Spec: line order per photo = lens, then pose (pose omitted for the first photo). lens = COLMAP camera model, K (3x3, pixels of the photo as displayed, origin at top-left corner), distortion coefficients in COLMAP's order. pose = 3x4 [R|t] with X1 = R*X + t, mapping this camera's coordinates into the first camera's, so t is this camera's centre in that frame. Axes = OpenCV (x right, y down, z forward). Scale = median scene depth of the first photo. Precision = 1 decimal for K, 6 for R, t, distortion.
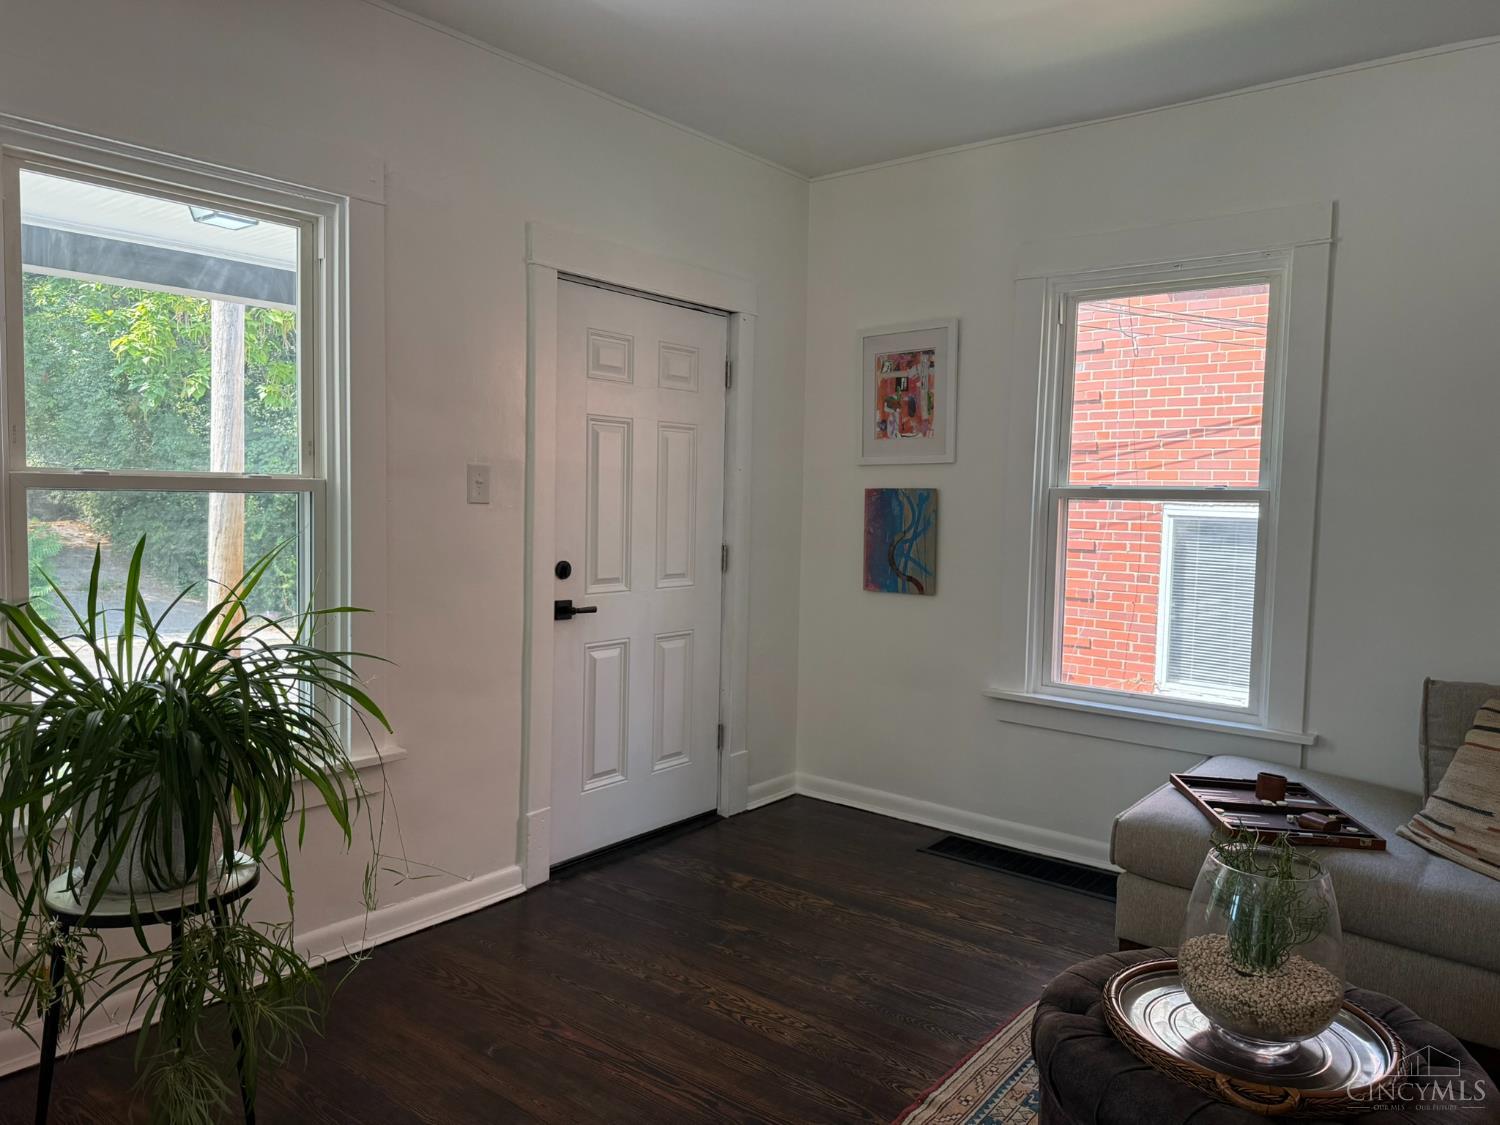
lens RADIAL K [[1046.0, 0, 745.1], [0, 1046.0, 561.2], [0, 0, 1]] dist [0.046548, -0.054266]
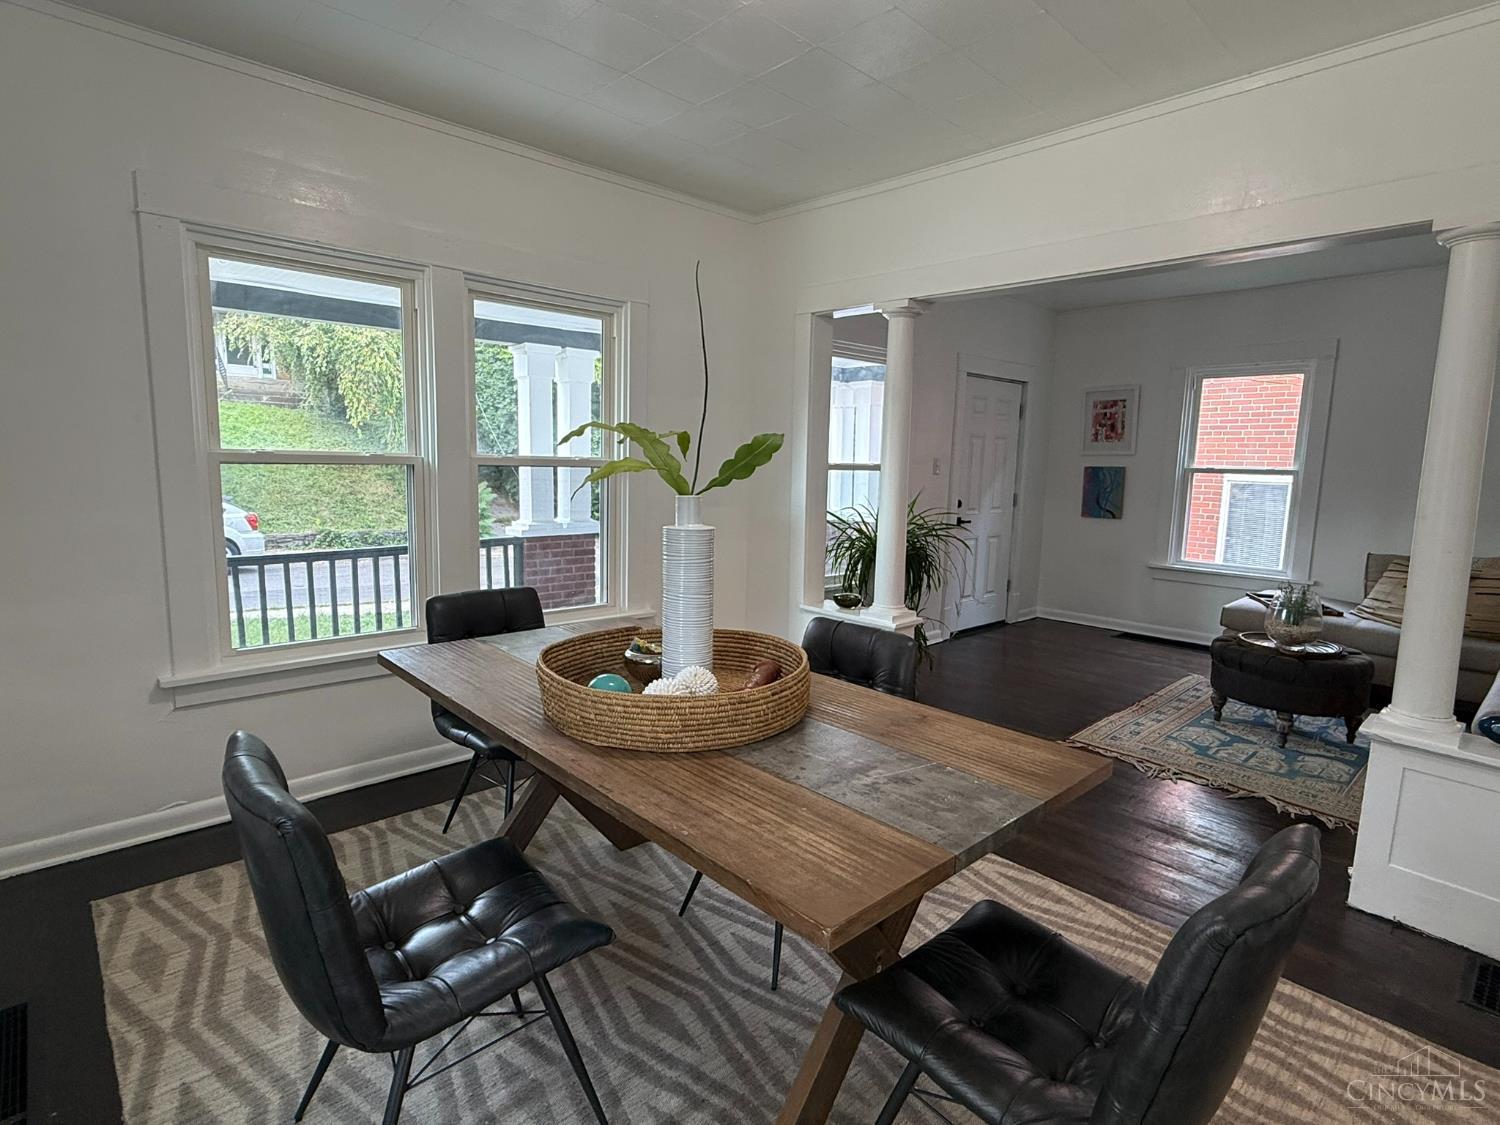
lens RADIAL K [[772.0, 0, 756.8], [0, 772.0, 560.9], [0, 0, 1]] dist [-0.003372, 0.000814]
pose [[0.991373, 0.019910, -0.129550, -0.346893], [-0.011668, 0.997877, 0.064074, 0.027053], [0.130551, -0.062009, 0.989501, -0.631763]]
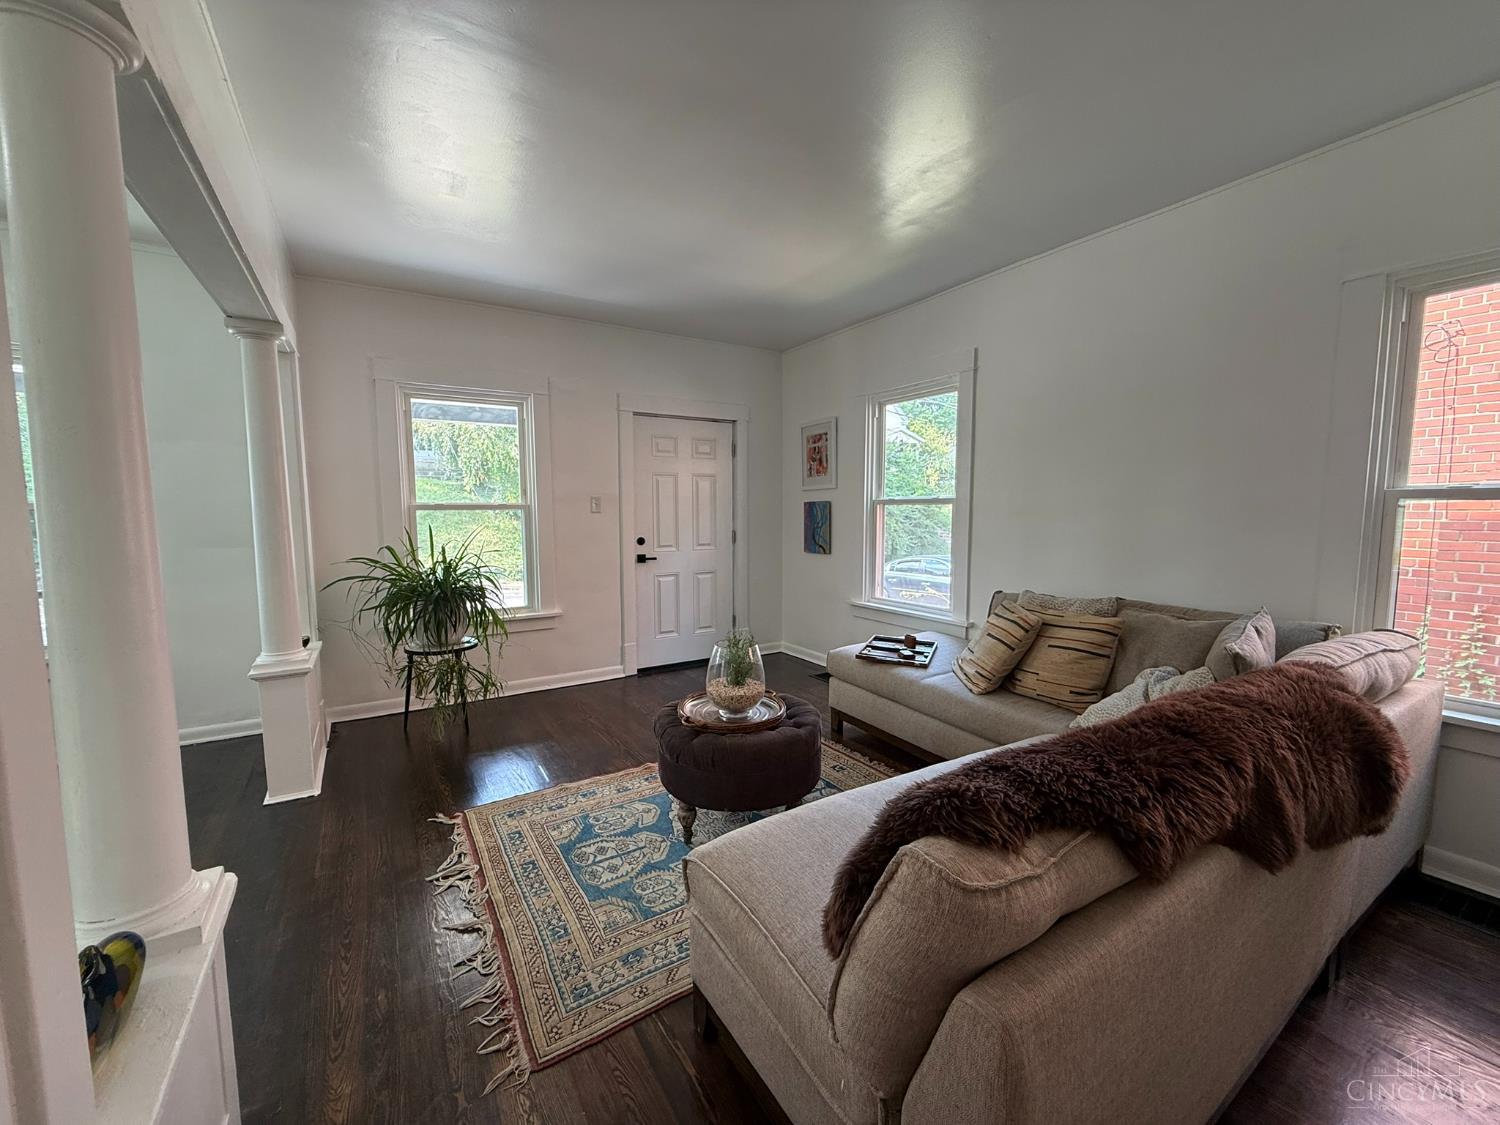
lens RADIAL K [[594.8, 0, 742.6], [0, 594.8, 565.0], [0, 0, 1]] dist [-0.000803, -0.000618]
pose [[0.946629, 0.007282, -0.322243, 0.407959], [0.001539, 0.999631, 0.027111, 0.022972], [0.322322, -0.026159, 0.946269, -0.147660]]
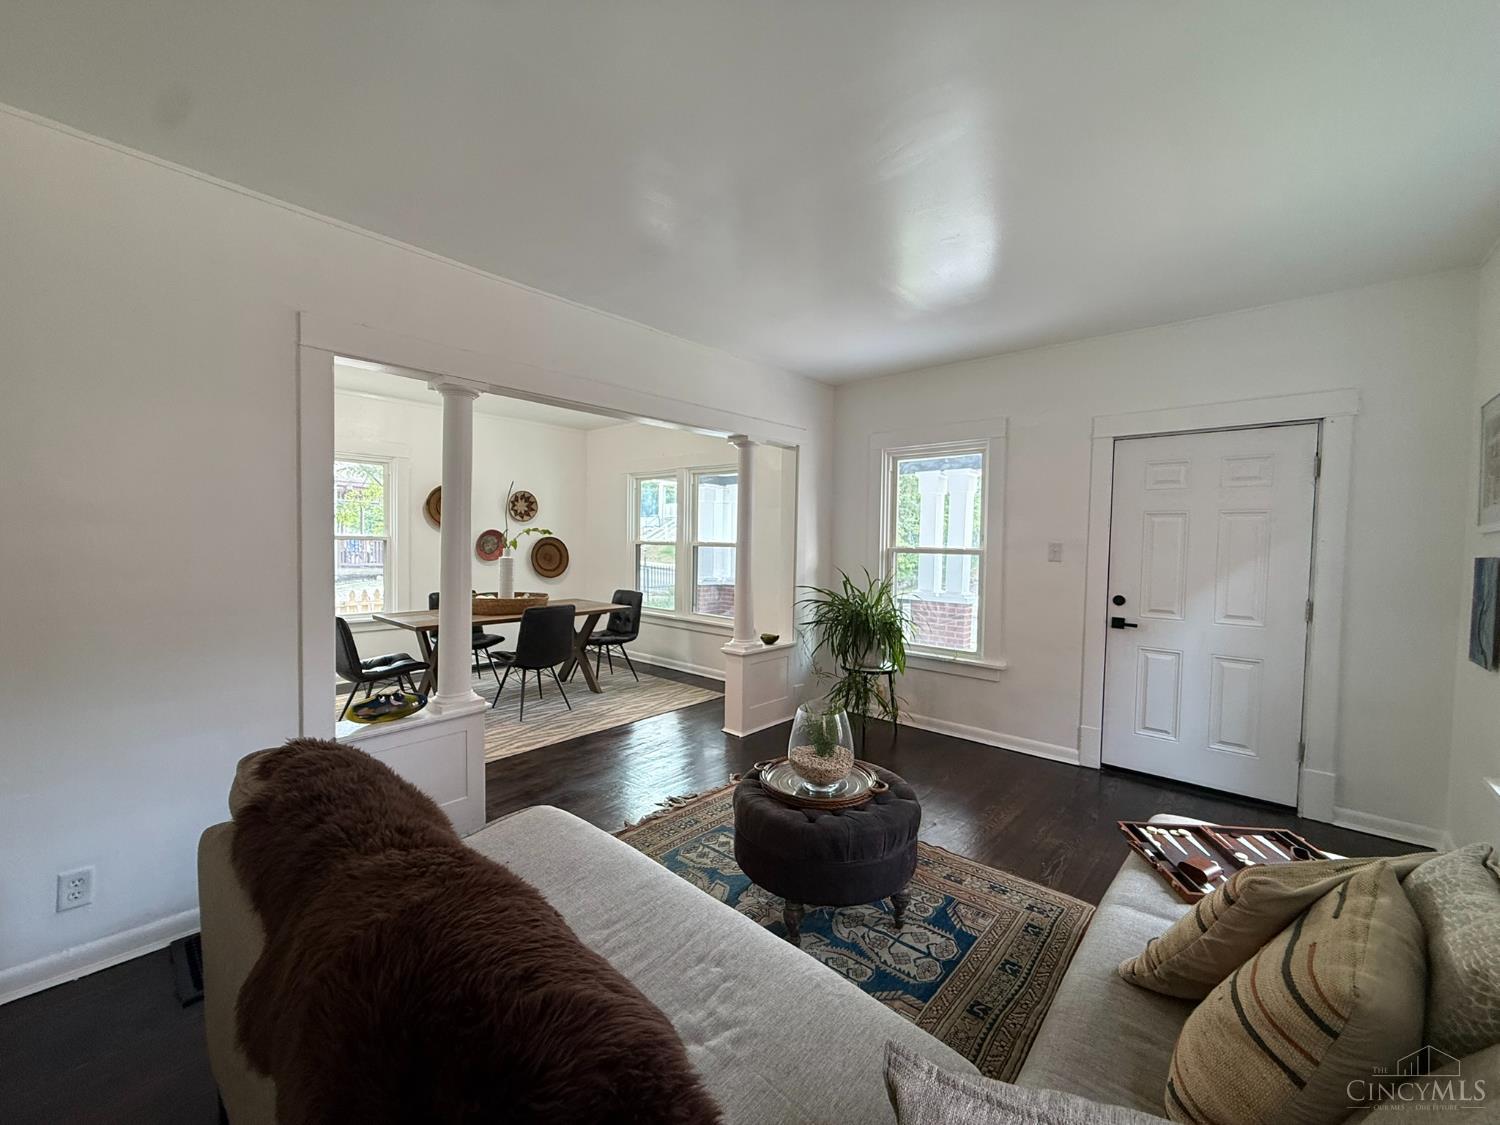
lens RADIAL K [[594.8, 0, 761.2], [0, 594.8, 564.2], [0, 0, 1]] dist [-0.000803, -0.000618]
pose [[-0.029717, 0.018609, -0.999385, 0.759221], [-0.085008, 0.996157, 0.021076, -0.020162], [0.995937, 0.085582, -0.028021, 0.370032]]
